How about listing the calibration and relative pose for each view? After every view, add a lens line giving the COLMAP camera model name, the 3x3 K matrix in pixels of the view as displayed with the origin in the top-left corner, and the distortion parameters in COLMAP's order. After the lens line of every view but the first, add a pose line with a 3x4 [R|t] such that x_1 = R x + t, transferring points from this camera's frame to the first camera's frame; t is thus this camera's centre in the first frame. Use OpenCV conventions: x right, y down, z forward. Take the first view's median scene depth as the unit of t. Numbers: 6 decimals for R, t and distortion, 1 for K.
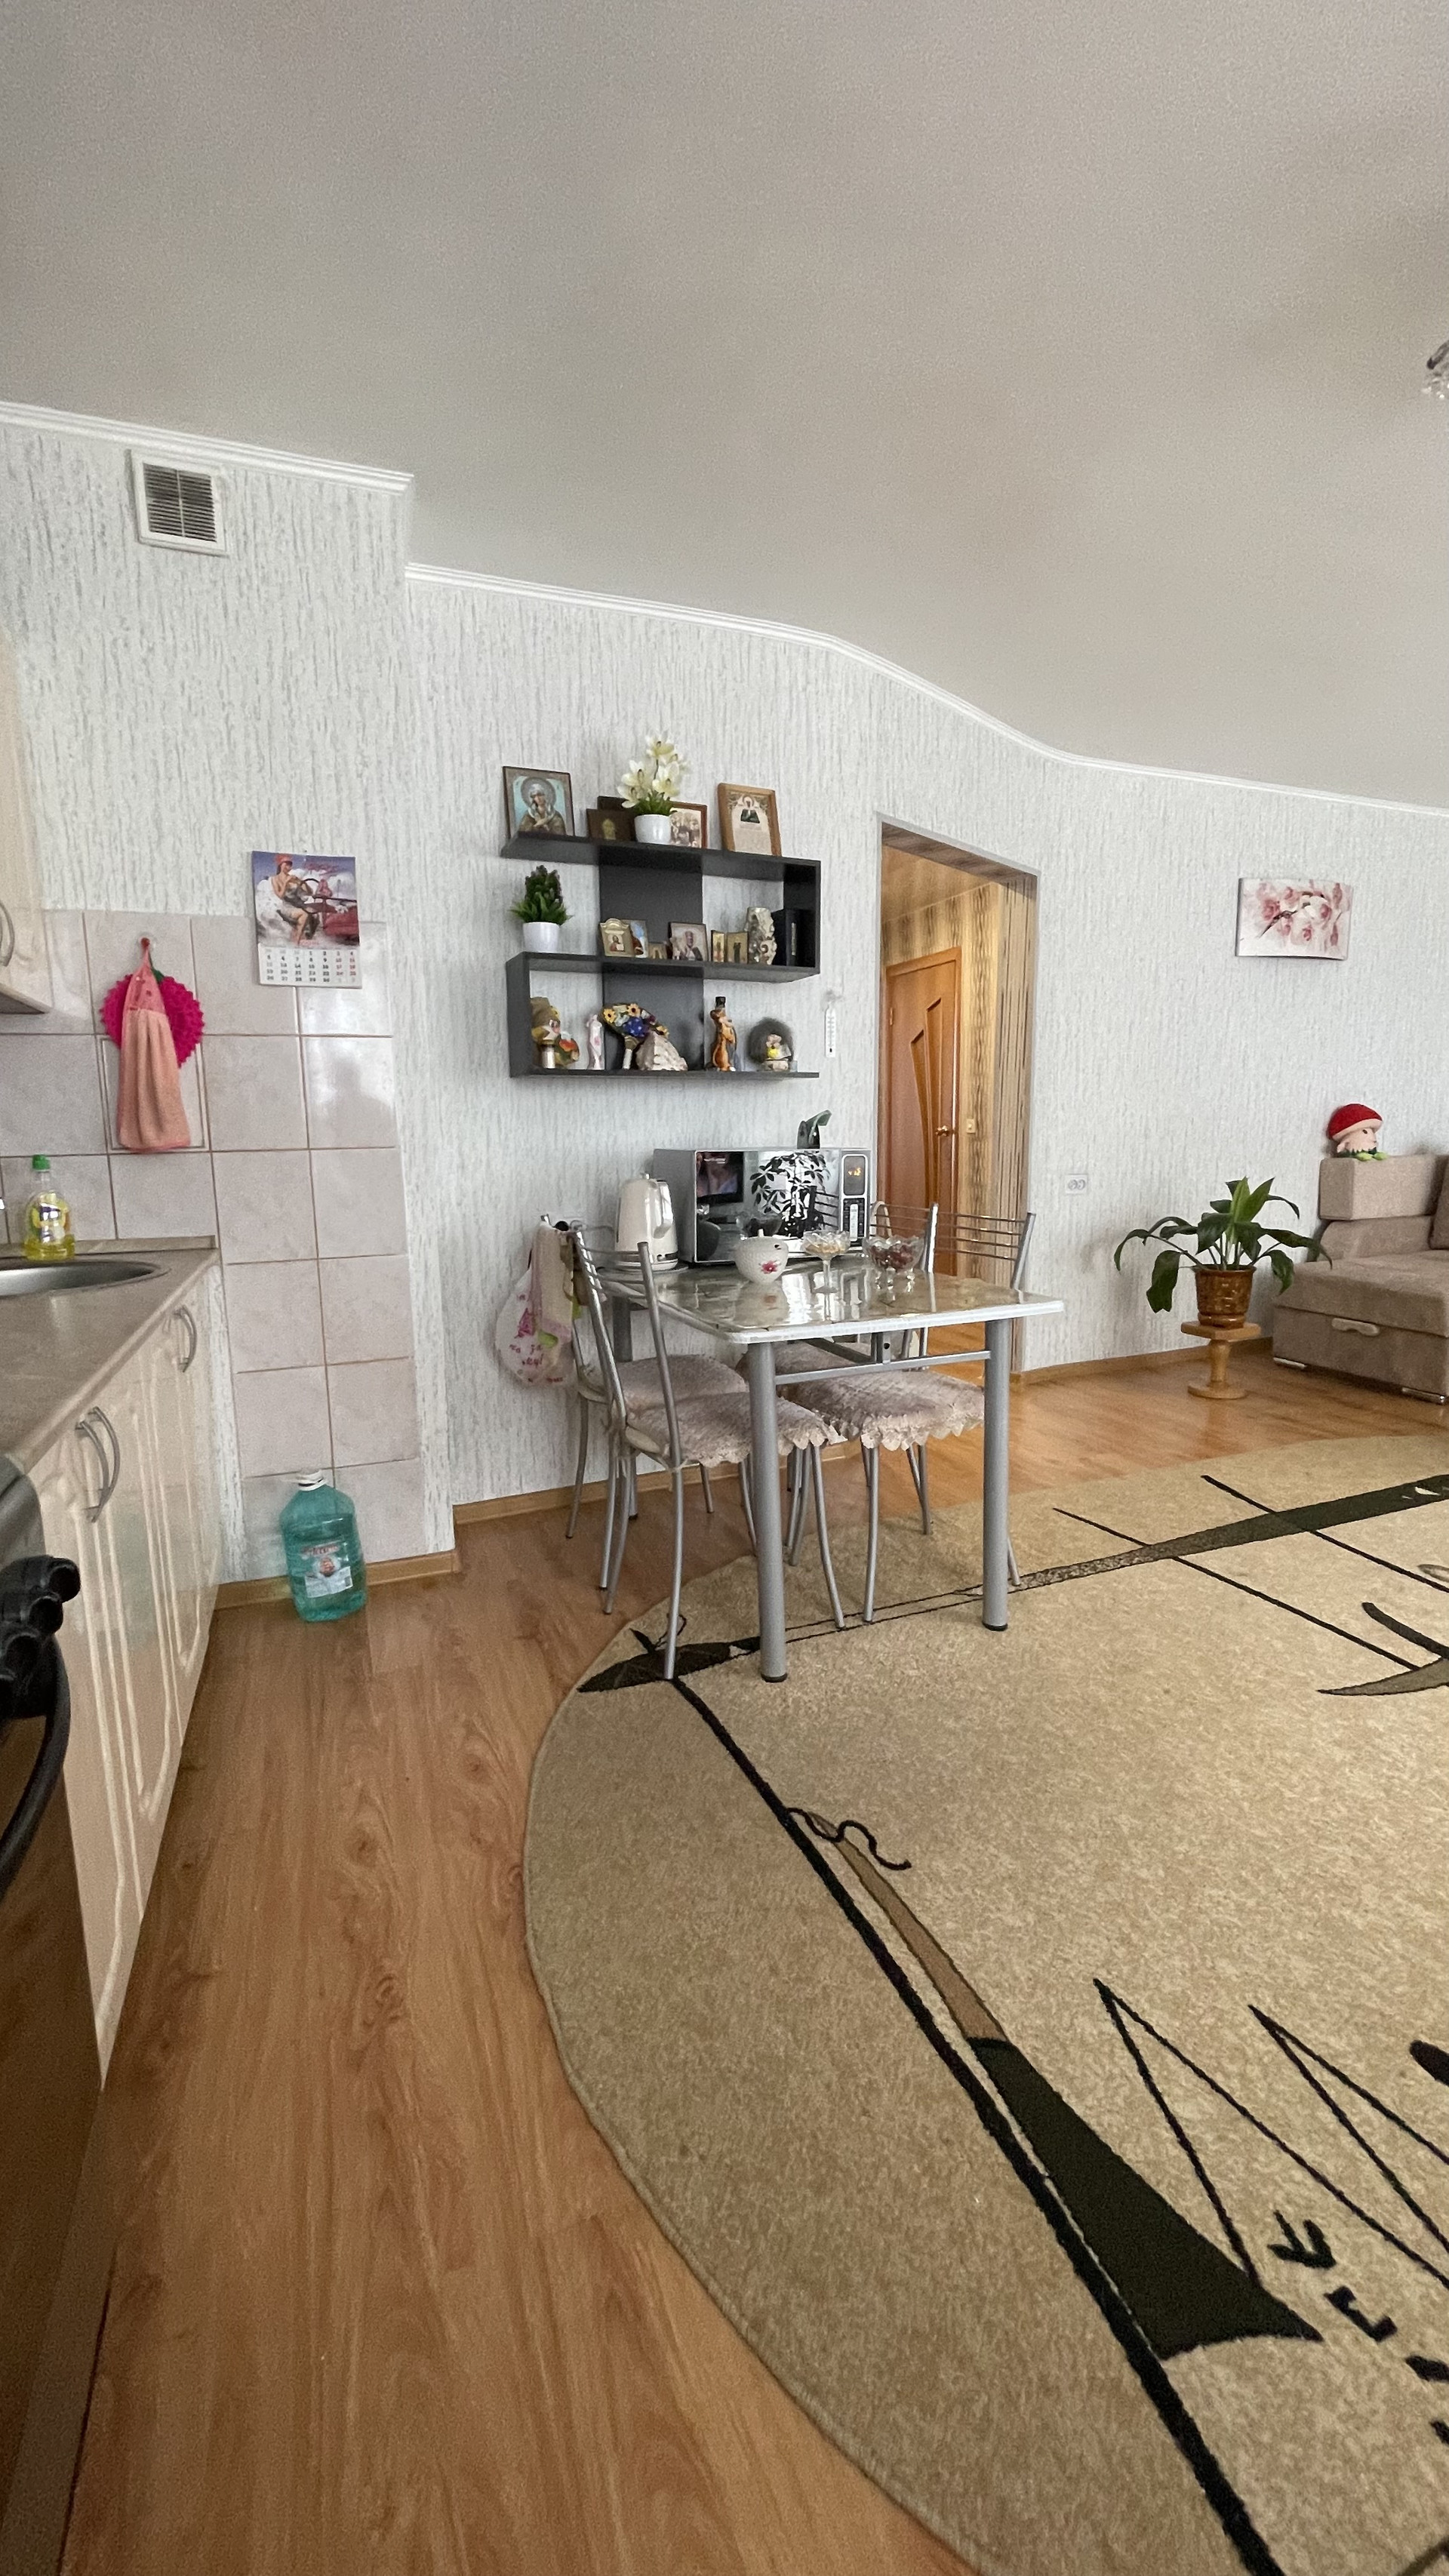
lens RADIAL K [[1040.5, 0, 712.3], [0, 1040.5, 1292.2], [0, 0, 1]] dist [-0.002815, 0.000419]
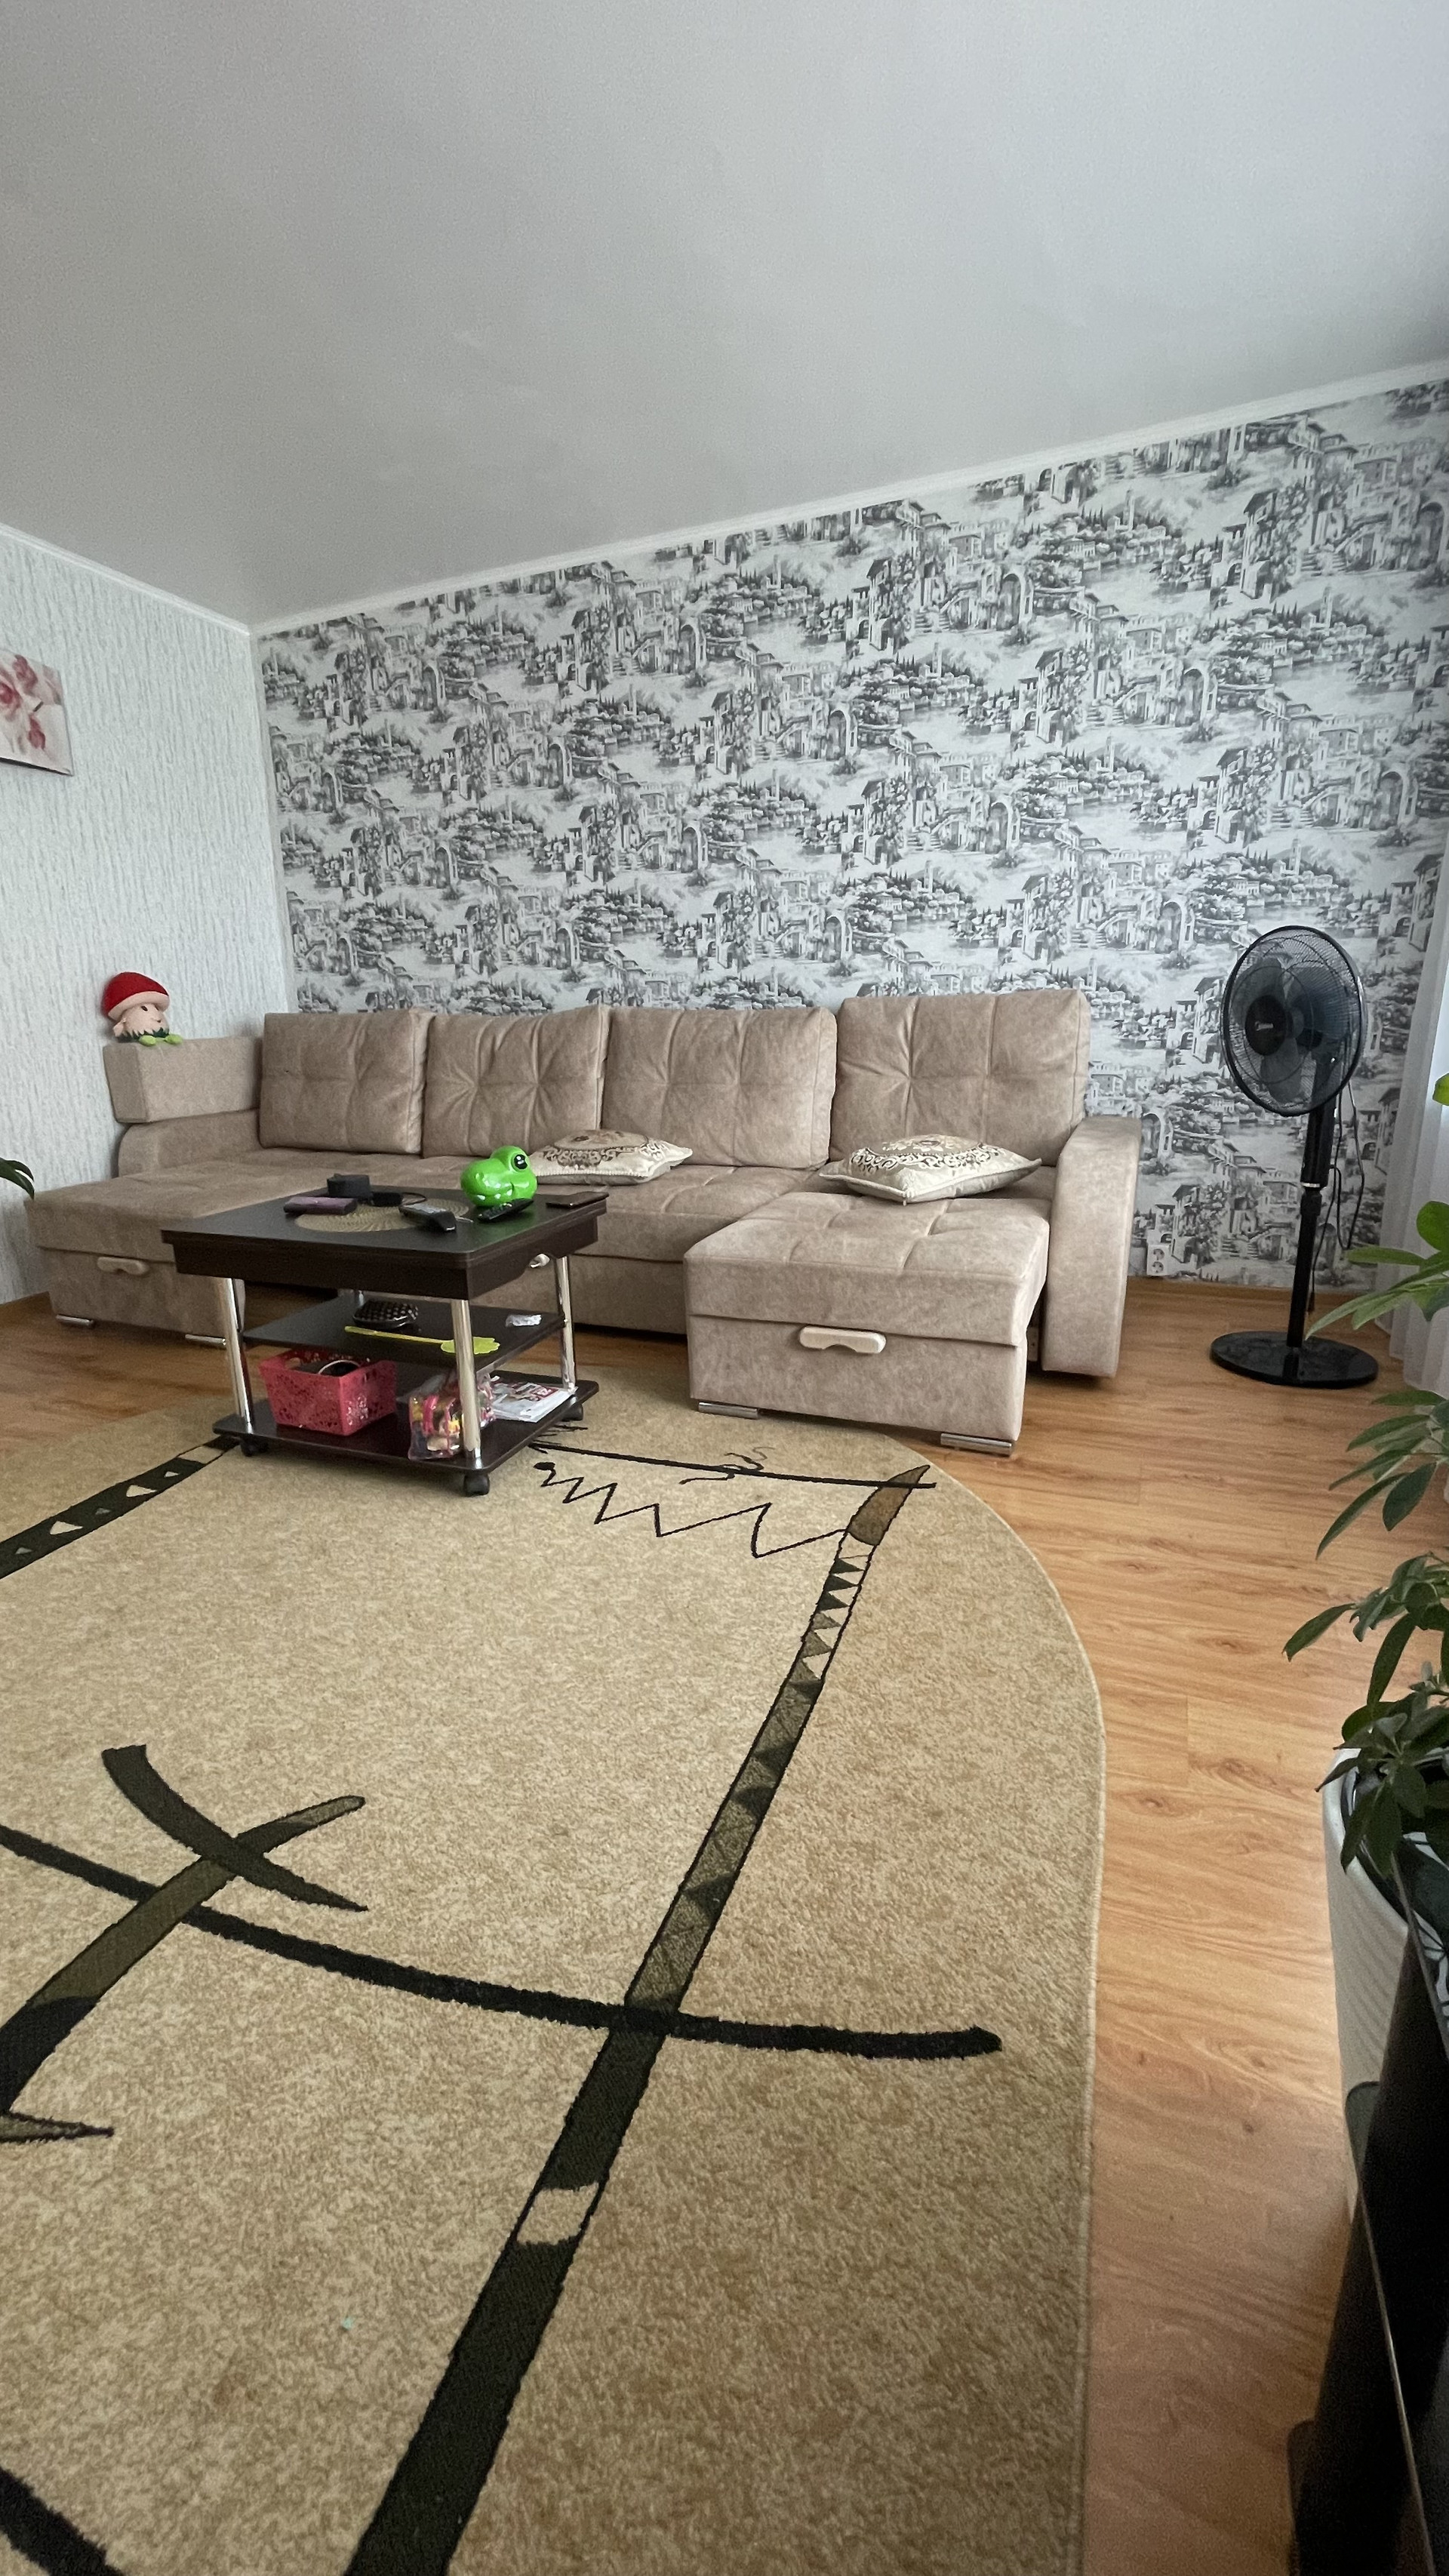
lens RADIAL K [[1153.0, 0, 658.9], [0, 1153.0, 1293.2], [0, 0, 1]] dist [-0.001040, -0.000207]
pose [[0.719324, -0.173962, 0.672540, 0.636854], [0.119144, 0.984686, 0.127271, -0.016404], [-0.684381, -0.011420, 0.729035, 0.227357]]
